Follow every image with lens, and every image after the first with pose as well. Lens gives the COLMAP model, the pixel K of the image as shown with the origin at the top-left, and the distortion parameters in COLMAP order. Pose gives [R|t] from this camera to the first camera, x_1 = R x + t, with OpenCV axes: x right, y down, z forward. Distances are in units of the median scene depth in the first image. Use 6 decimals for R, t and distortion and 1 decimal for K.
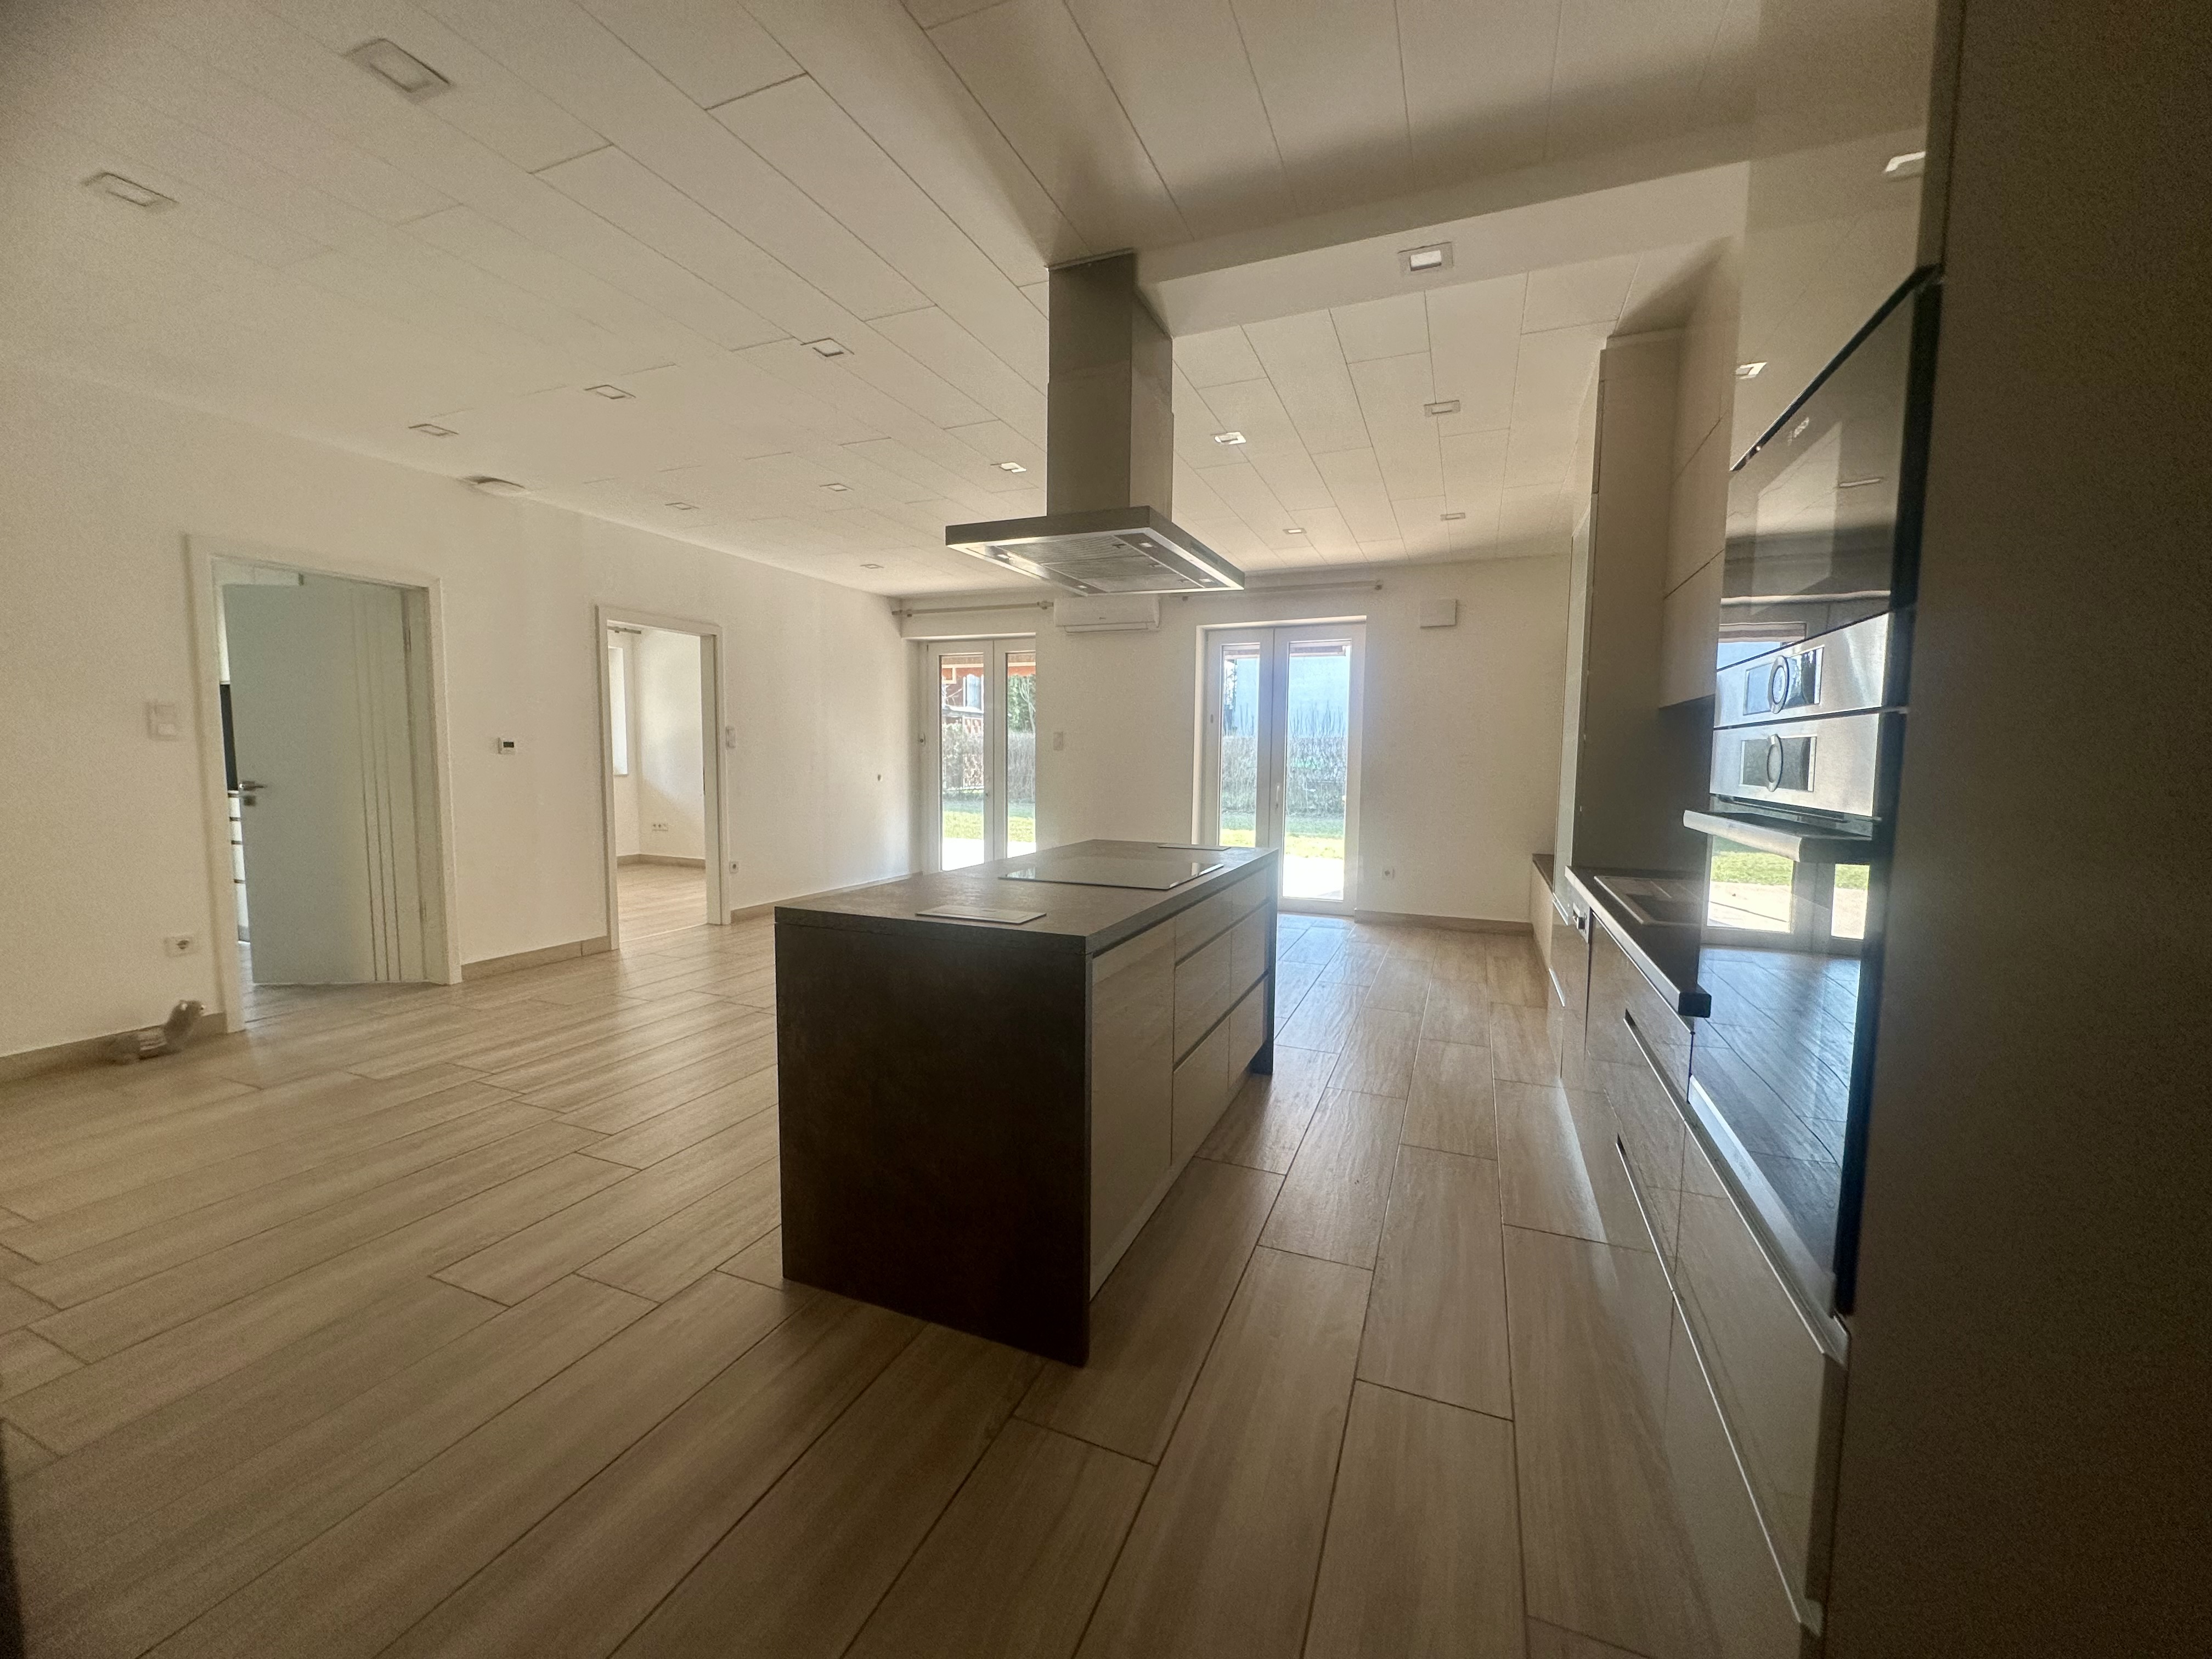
lens RADIAL K [[883.7, 0, 1107.4], [0, 883.7, 828.7], [0, 0, 1]] dist [-0.002054, -0.000141]
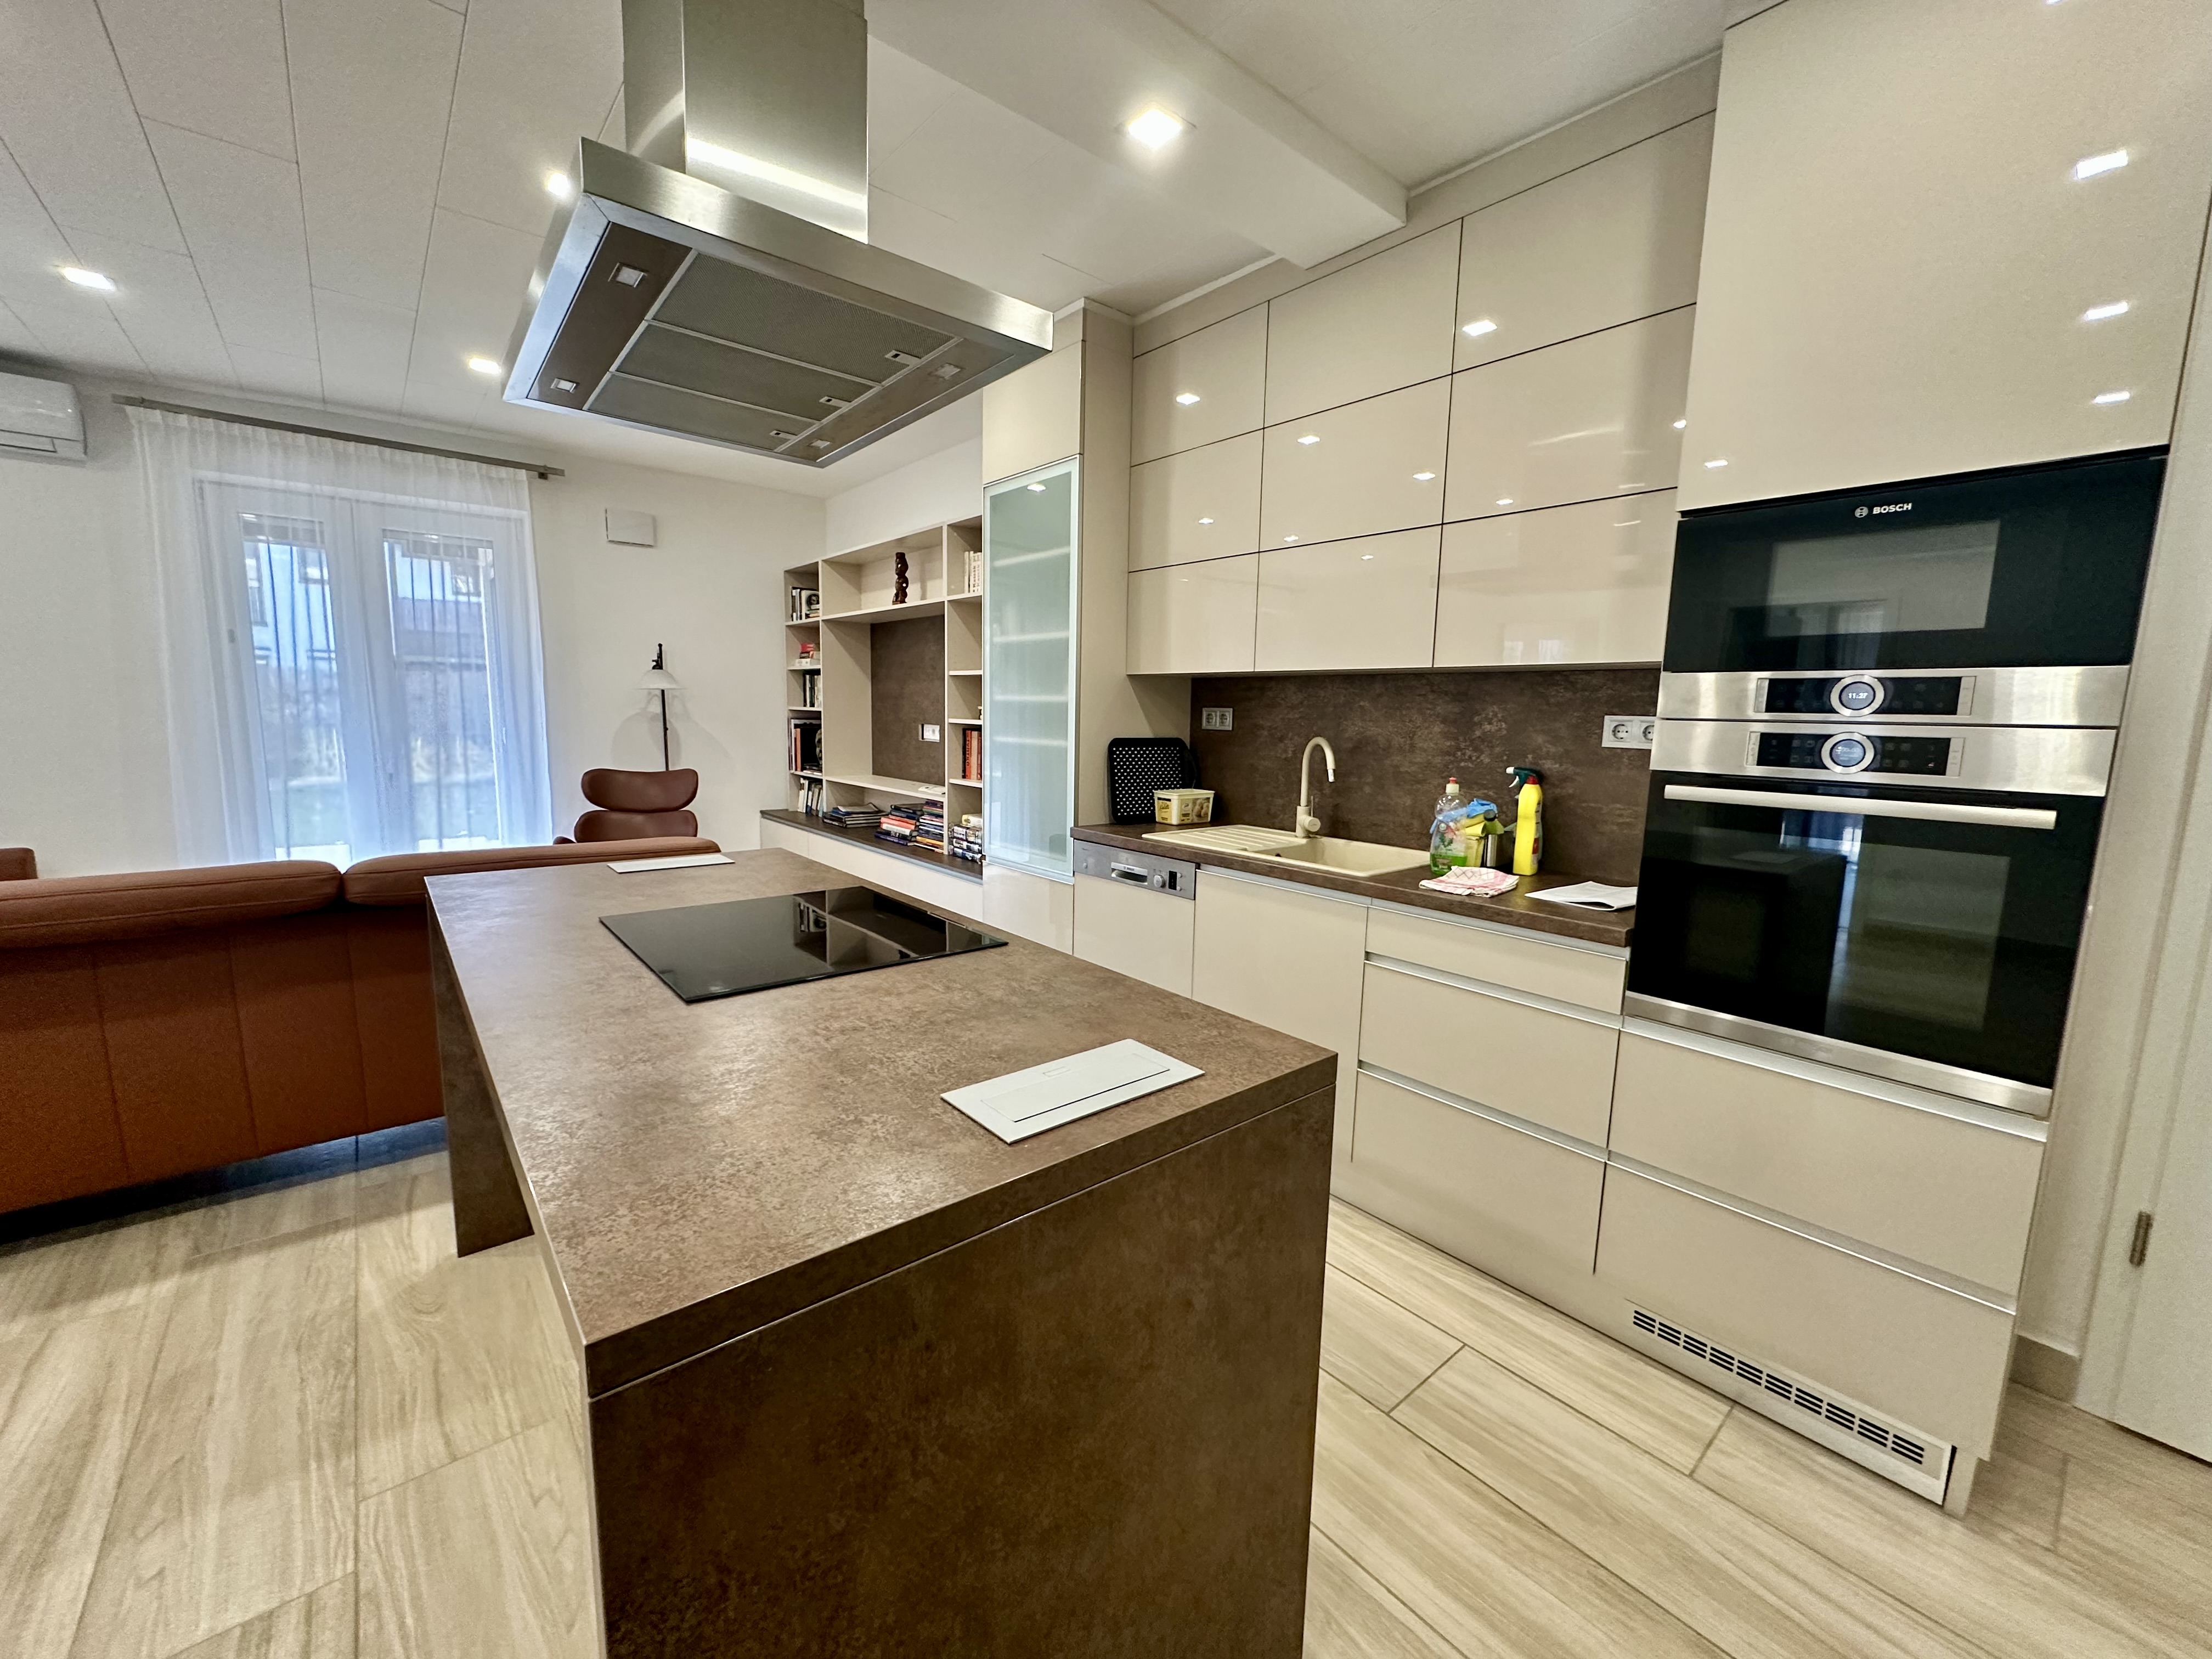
lens RADIAL K [[882.0, 0, 1106.0], [0, 882.0, 829.5], [0, 0, 1]] dist [-0.000714, -0.000286]
pose [[0.460294, -0.122304, 0.879301, -0.293739], [0.058688, 0.992490, 0.107326, -0.050654], [-0.885824, 0.002203, 0.464016, 0.412046]]
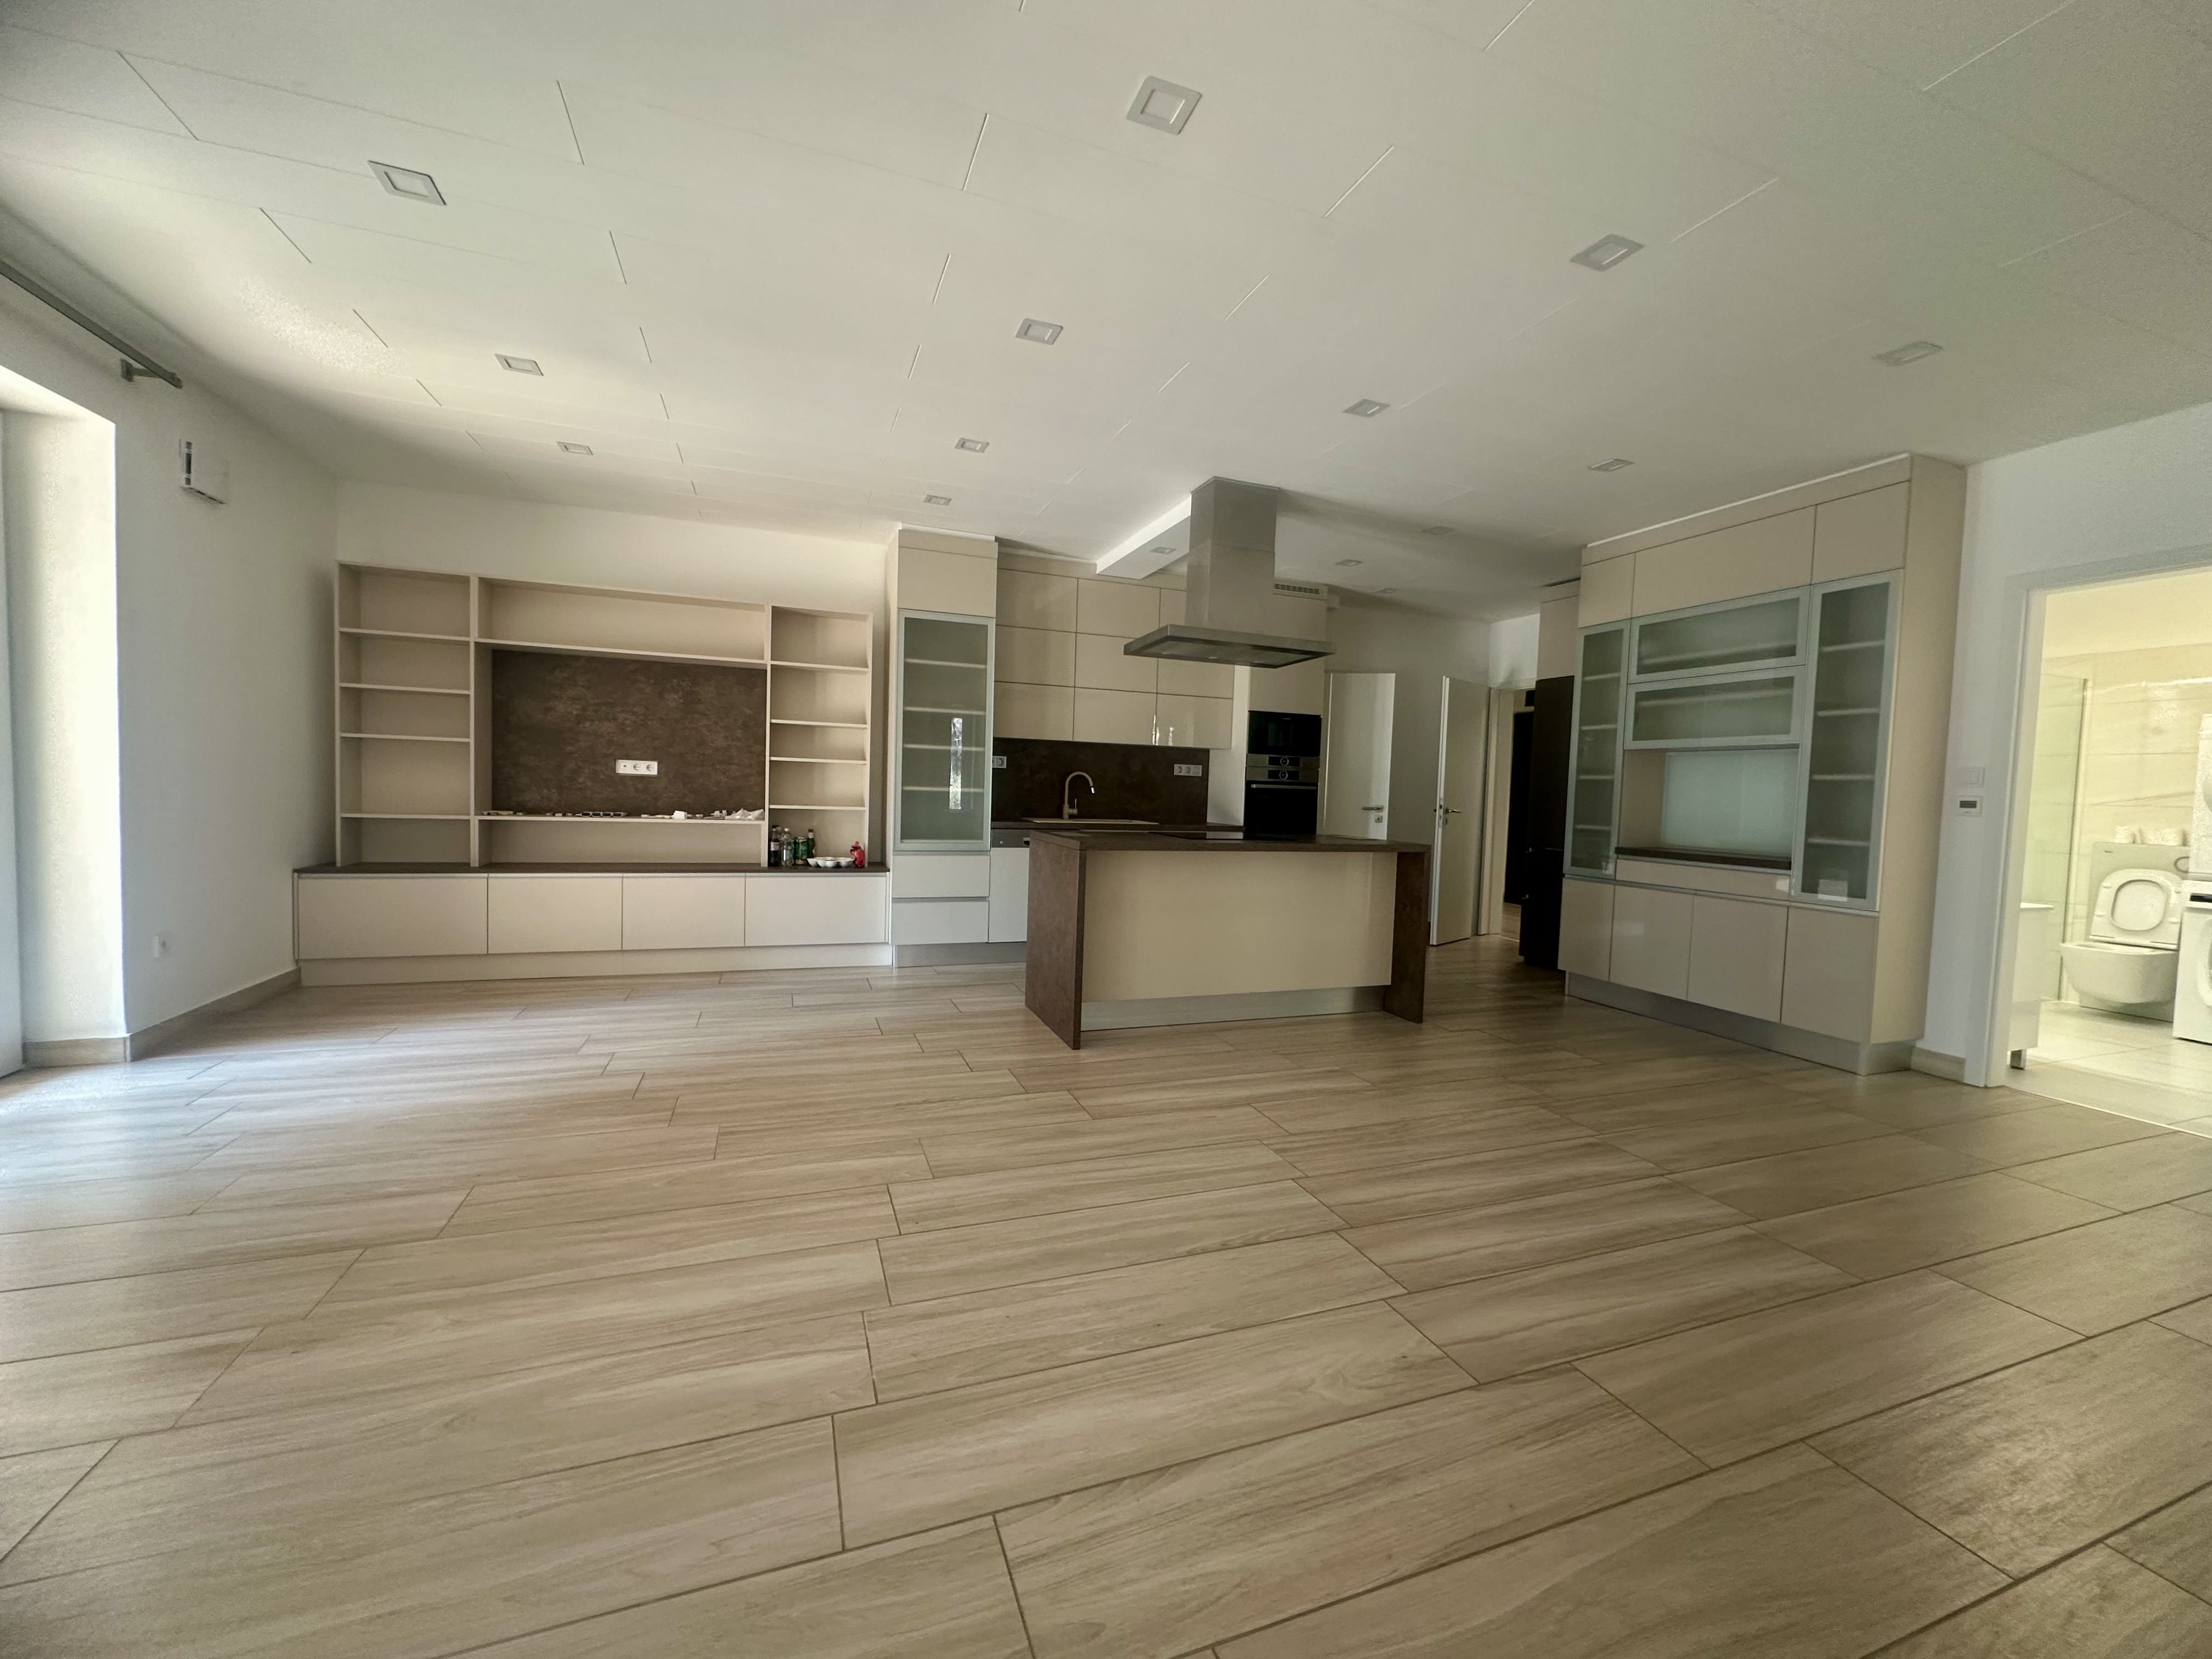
lens RADIAL K [[880.3, 0, 1107.4], [0, 880.3, 826.3], [0, 0, 1]] dist [0.001937, 0.000343]
pose [[-0.683009, -0.067787, 0.727257, -0.786222], [0.020542, 0.993508, 0.111895, -0.120559], [-0.730121, 0.091365, -0.677183, 1.704570]]
